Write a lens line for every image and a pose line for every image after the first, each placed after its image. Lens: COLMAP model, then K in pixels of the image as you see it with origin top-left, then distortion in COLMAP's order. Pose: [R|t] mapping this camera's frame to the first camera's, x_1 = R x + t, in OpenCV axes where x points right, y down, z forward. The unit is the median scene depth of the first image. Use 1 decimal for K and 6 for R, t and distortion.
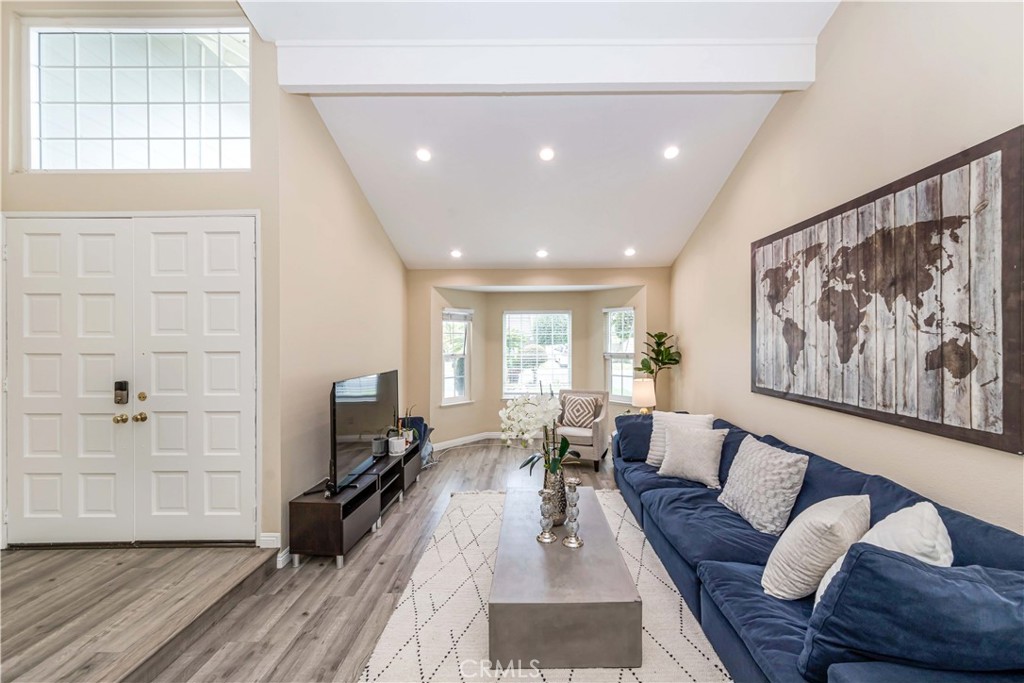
lens RADIAL K [[385.6, 0, 522.2], [0, 385.6, 341.6], [0, 0, 1]] dist [-0.000814, -0.000238]
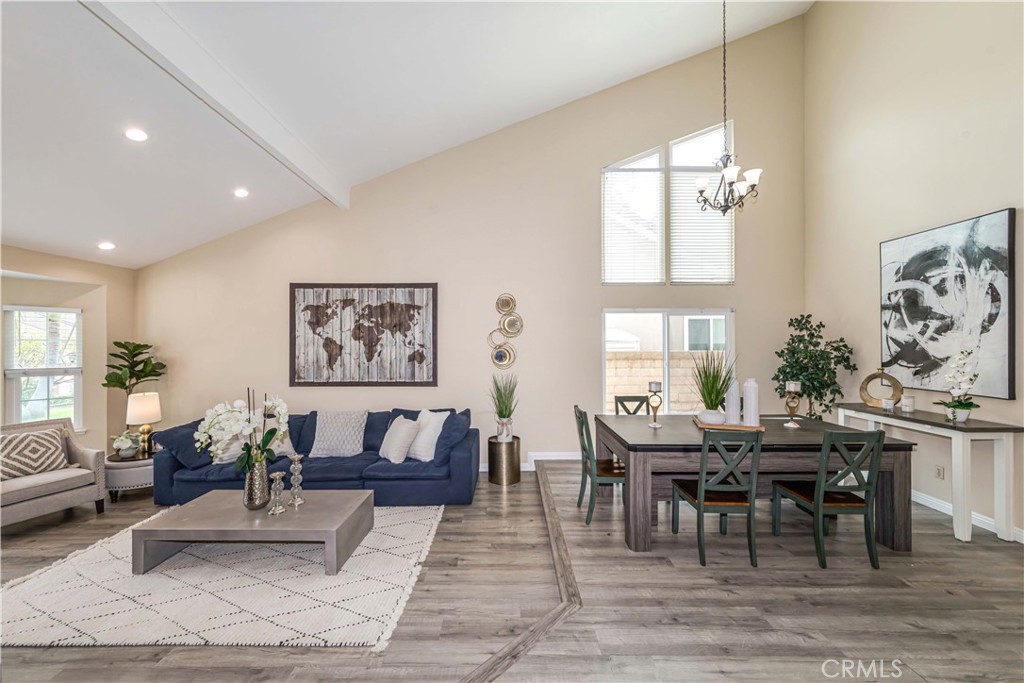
lens RADIAL K [[363.0, 0, 510.3], [0, 363.0, 348.0], [0, 0, 1]] dist [0.000497, 0.000026]
pose [[-0.003561, 0.002850, 0.999990, -0.882084], [0.005095, 0.999983, -0.002832, -0.005936], [-0.999981, 0.005084, -0.003576, 0.213045]]
